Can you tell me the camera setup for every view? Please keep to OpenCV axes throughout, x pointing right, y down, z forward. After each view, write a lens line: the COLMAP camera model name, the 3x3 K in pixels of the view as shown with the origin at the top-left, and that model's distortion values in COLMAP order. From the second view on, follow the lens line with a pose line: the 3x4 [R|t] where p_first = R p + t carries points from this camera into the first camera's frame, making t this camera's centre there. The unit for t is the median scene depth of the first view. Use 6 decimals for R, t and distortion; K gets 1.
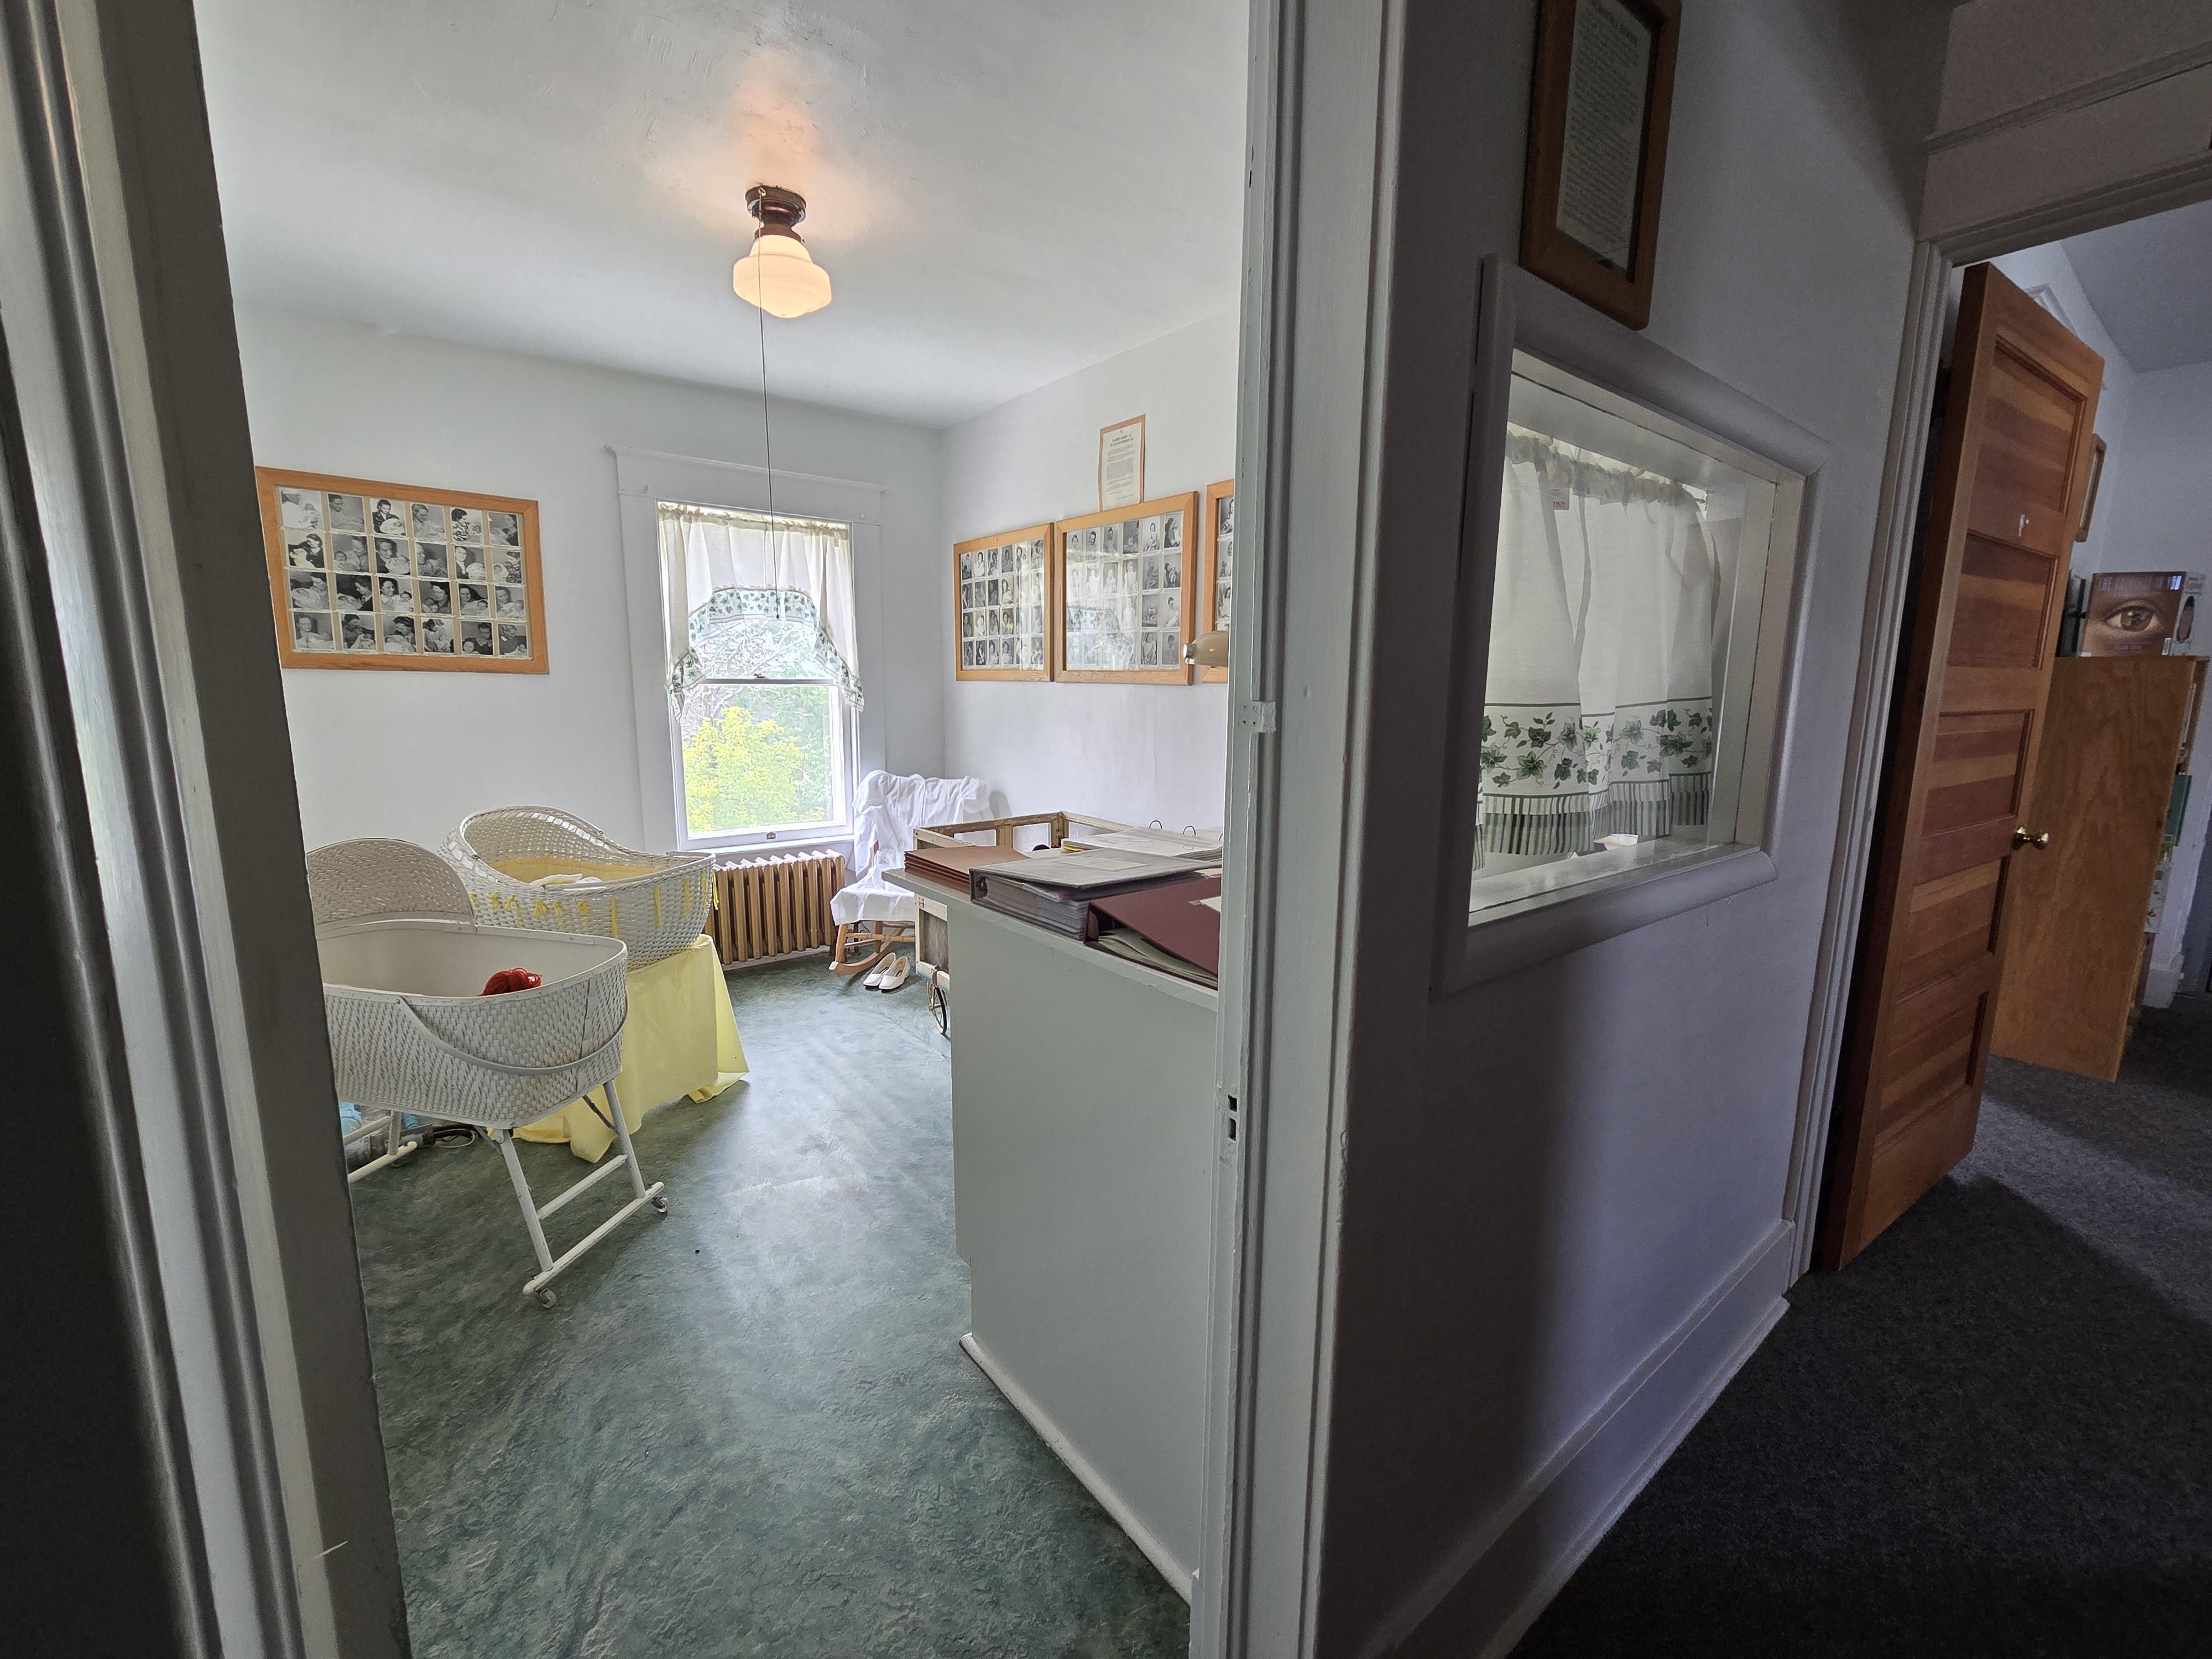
lens RADIAL K [[906.1, 0, 1106.6], [0, 906.1, 829.1], [0, 0, 1]] dist [0.002657, 0.000270]
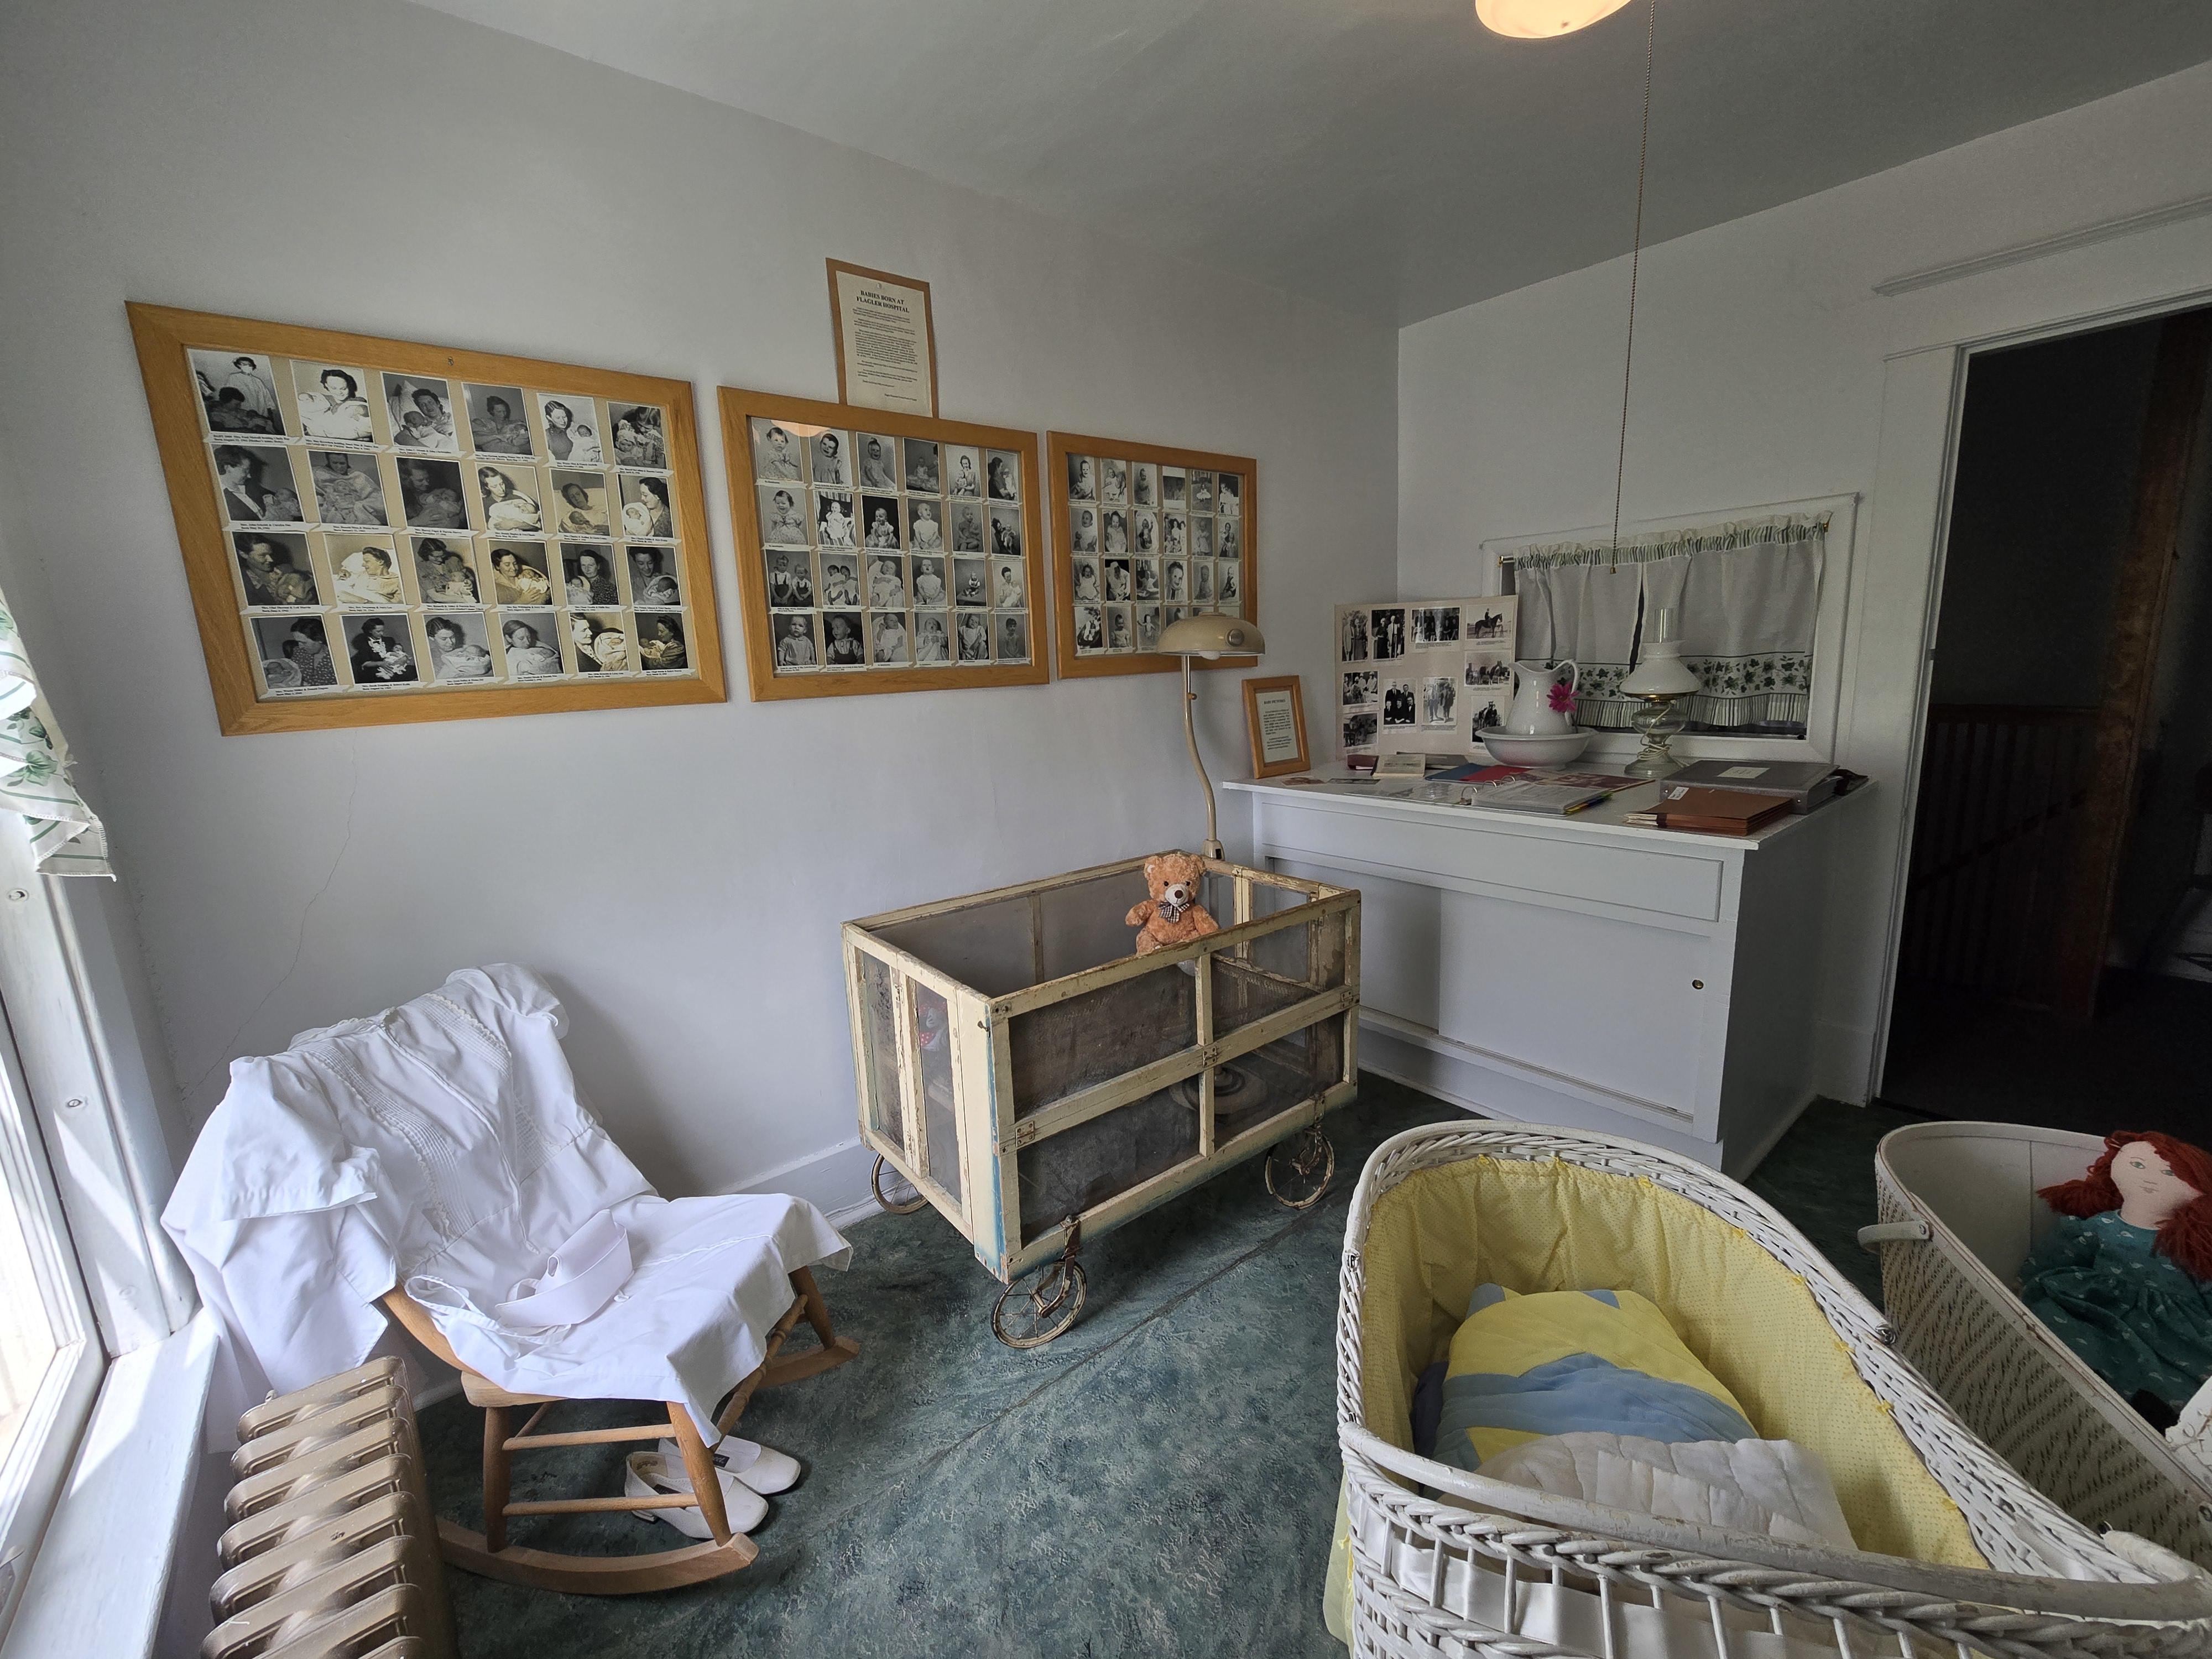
lens RADIAL K [[906.1, 0, 1107.3], [0, 906.1, 824.6], [0, 0, 1]] dist [0.002657, 0.000270]
pose [[-0.019922, -0.197987, 0.980002, -0.642077], [0.200637, 0.959465, 0.197916, -0.169832], [-0.979463, 0.200567, 0.020609, 0.872106]]
